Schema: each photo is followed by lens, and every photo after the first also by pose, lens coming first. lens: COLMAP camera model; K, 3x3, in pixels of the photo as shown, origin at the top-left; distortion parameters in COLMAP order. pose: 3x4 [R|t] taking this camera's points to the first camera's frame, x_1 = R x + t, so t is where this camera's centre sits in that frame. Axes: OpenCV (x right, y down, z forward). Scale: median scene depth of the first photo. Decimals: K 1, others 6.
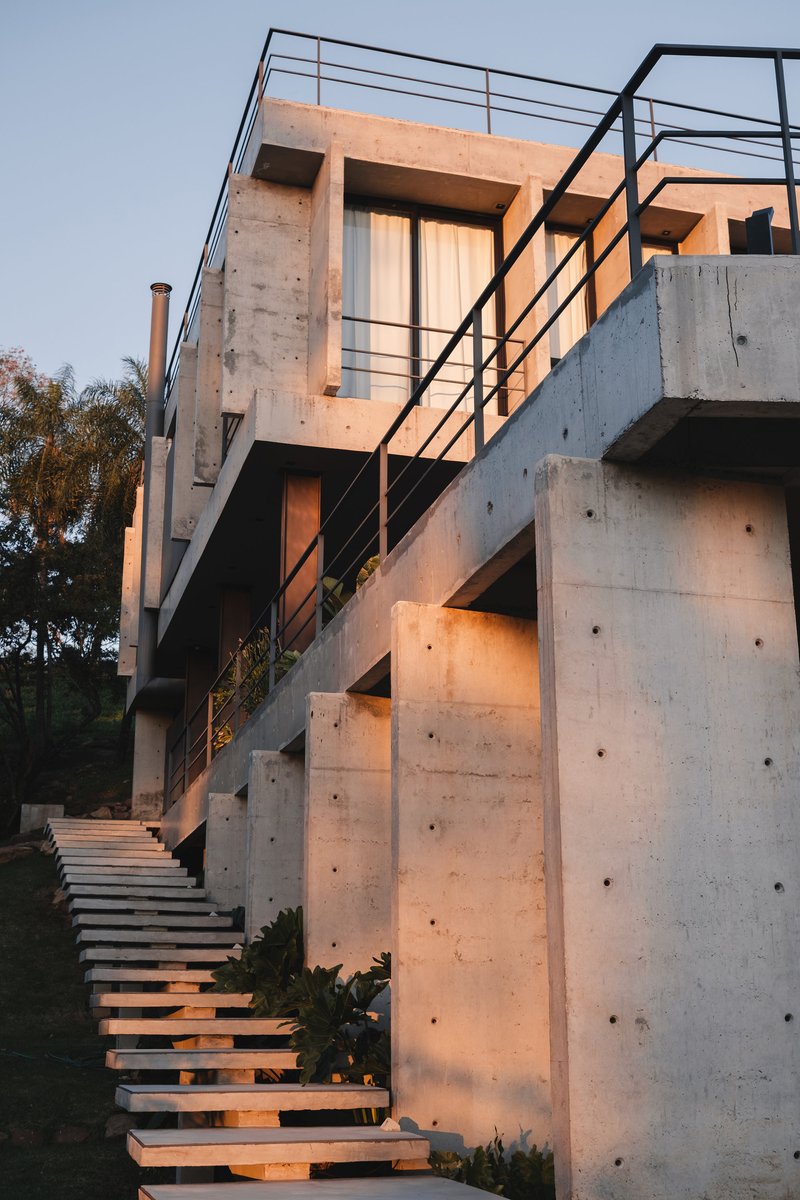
lens RADIAL K [[1416.4, 0, 400.0], [0, 1416.4, 600.0], [0, 0, 1]] dist [-0.021360, -0.022451]
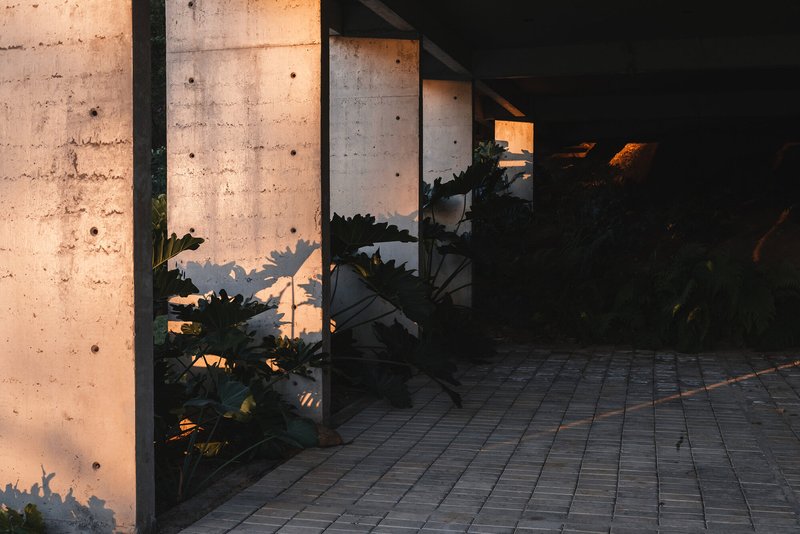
lens RADIAL K [[944.3, 0, 400.0], [0, 944.3, 267.0], [0, 0, 1]] dist [-0.021360, -0.022451]
pose [[0.859706, 0.019776, -0.510407, 0.407530], [0.149092, 0.946021, 0.287776, 0.095717], [0.488547, -0.323500, 0.810351, 0.507222]]
